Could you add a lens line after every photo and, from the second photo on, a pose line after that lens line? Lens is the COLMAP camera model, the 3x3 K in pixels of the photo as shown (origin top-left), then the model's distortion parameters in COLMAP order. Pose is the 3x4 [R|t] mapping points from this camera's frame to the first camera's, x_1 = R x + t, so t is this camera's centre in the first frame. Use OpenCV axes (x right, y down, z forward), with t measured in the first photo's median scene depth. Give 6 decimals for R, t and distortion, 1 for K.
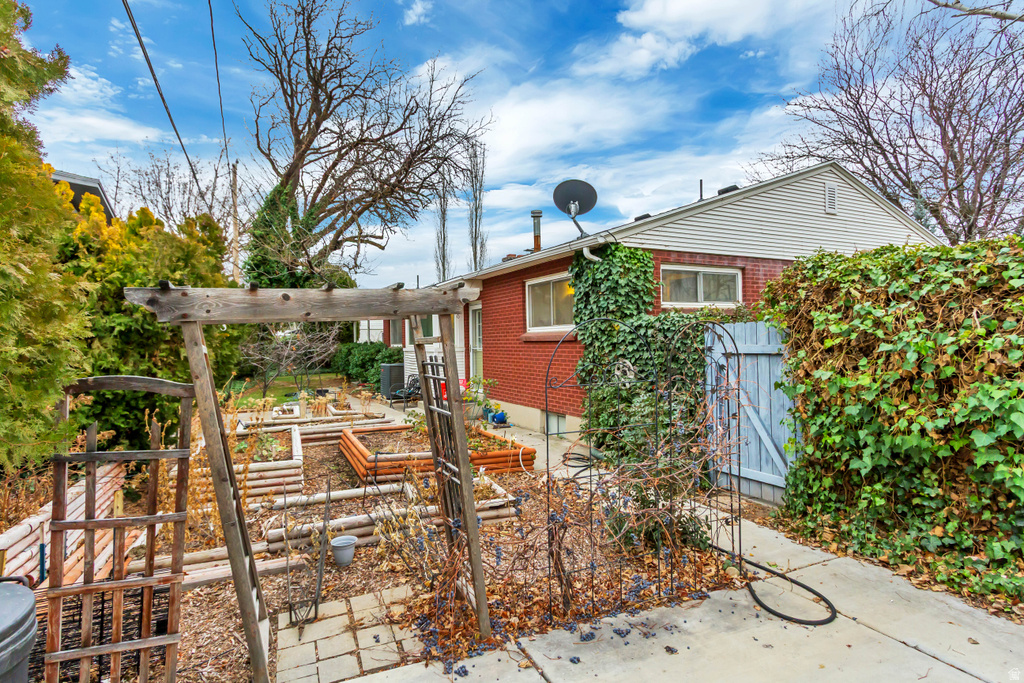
lens RADIAL K [[534.3, 0, 514.3], [0, 534.3, 342.4], [0, 0, 1]] dist [0.000711, 0.000277]
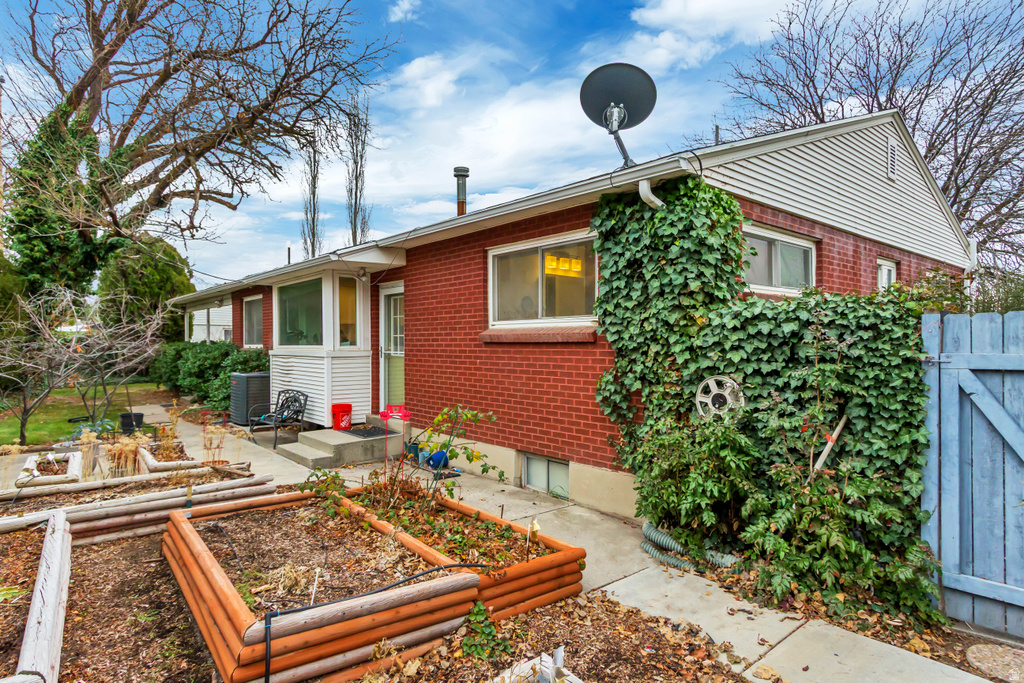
lens RADIAL K [[567.8, 0, 511.9], [0, 567.8, 346.4], [0, 0, 1]] dist [0.006392, -0.001447]
pose [[0.972367, 0.013586, 0.233062, -0.109965], [-0.013823, 0.999904, -0.000613, 0.002731], [-0.233048, -0.002625, 0.972462, 0.328369]]
